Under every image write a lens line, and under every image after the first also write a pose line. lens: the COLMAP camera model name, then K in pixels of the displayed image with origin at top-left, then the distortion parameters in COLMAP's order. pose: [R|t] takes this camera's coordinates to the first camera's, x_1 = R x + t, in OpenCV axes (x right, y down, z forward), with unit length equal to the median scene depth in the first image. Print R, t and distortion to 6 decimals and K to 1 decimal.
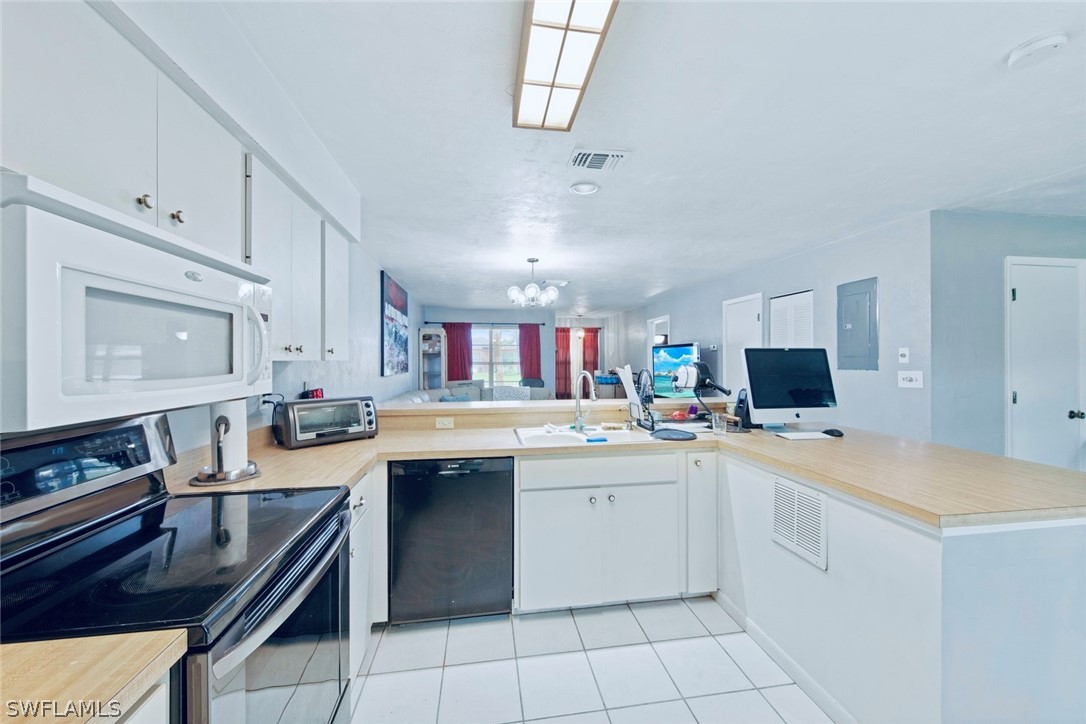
lens RADIAL K [[411.7, 0, 543.3], [0, 411.7, 361.7], [0, 0, 1]] dist [-0.000280, -0.000017]
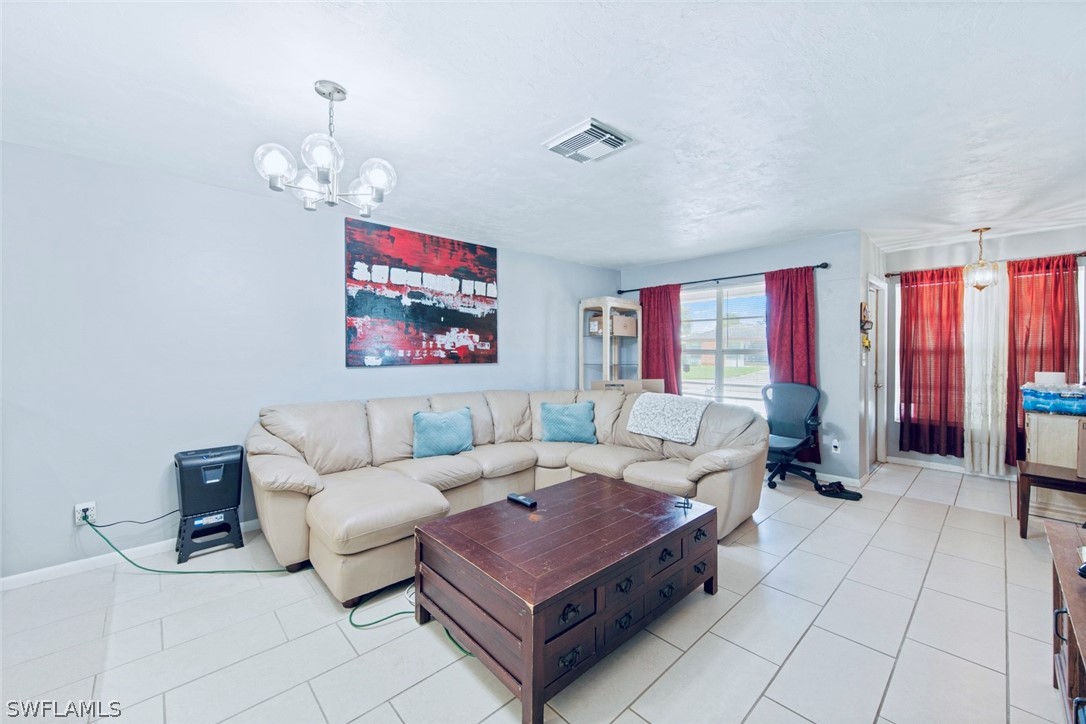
lens RADIAL K [[422.0, 0, 545.2], [0, 422.0, 356.5], [0, 0, 1]] dist [-0.010945, 0.000713]
pose [[0.552428, 0.010373, -0.833496, 0.220606], [0.000666, 0.999917, 0.012886, 0.002784], [0.833560, -0.007674, 0.552375, 0.495249]]
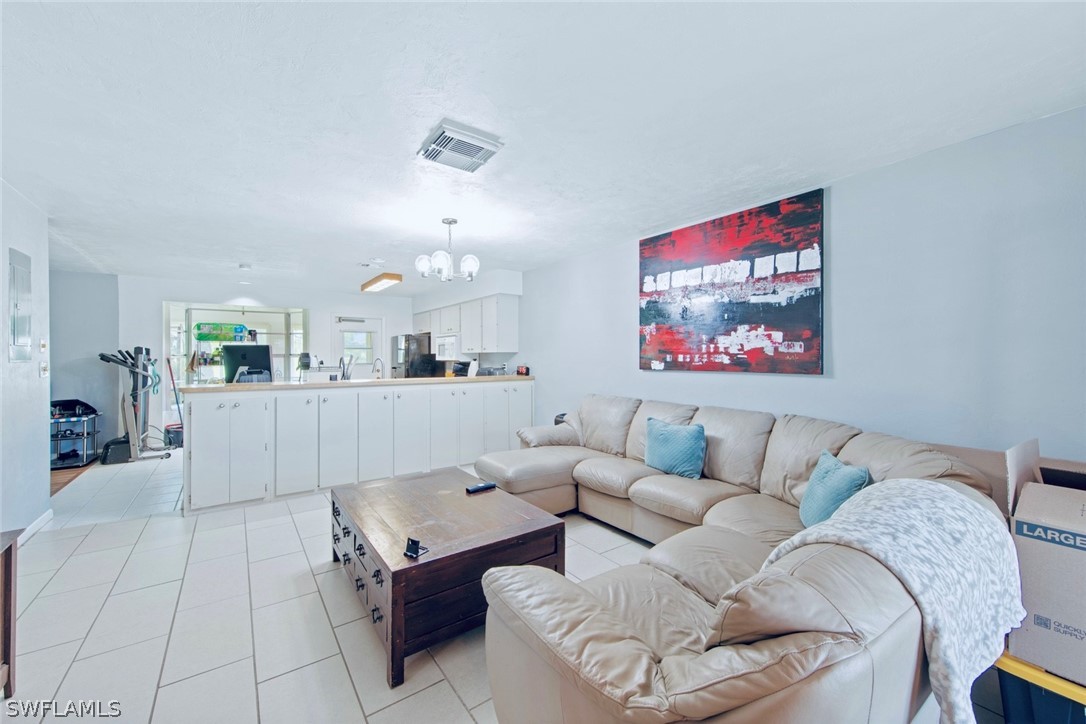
lens RADIAL K [[422.0, 0, 542.8], [0, 422.0, 358.9], [0, 0, 1]] dist [-0.010945, 0.000713]
pose [[-0.894566, 0.002101, -0.446931, 0.087683], [0.001673, 0.999998, 0.001351, 0.004802], [0.446932, 0.000461, -0.894568, 0.914005]]
